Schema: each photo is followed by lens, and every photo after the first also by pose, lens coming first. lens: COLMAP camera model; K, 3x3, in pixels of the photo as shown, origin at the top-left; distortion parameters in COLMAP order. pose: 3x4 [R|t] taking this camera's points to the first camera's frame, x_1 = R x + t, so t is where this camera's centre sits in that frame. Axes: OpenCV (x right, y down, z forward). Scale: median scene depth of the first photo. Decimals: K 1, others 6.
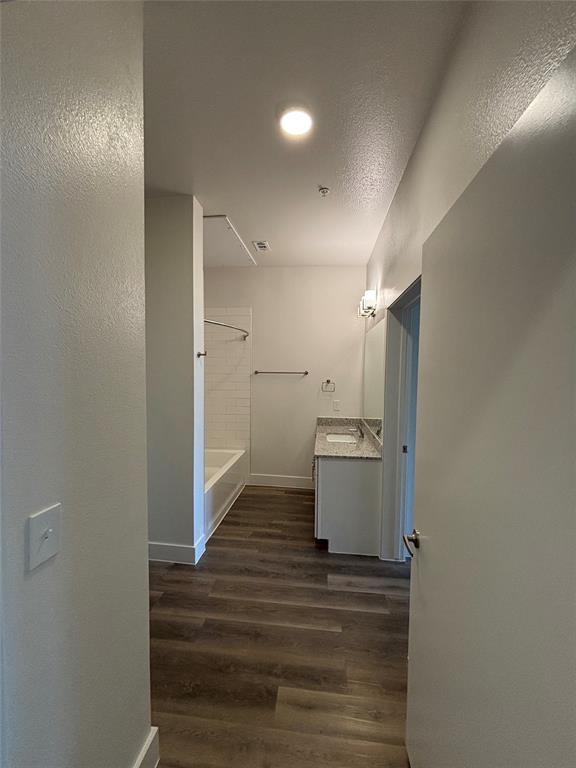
lens RADIAL K [[307.9, 0, 287.8], [0, 307.9, 384.7], [0, 0, 1]] dist [-0.000069, 0.000185]
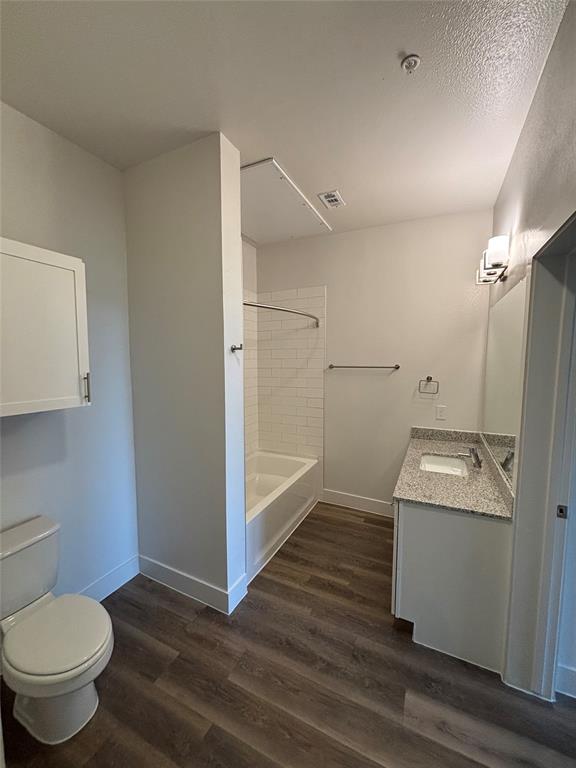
lens RADIAL K [[307.9, 0, 288.4], [0, 307.9, 383.7], [0, 0, 1]] dist [-0.000069, 0.000185]
pose [[0.943809, 0.017406, -0.330033, 0.081507], [-0.005074, 0.999258, 0.038193, -0.035524], [0.330452, -0.034372, 0.943197, 0.278776]]
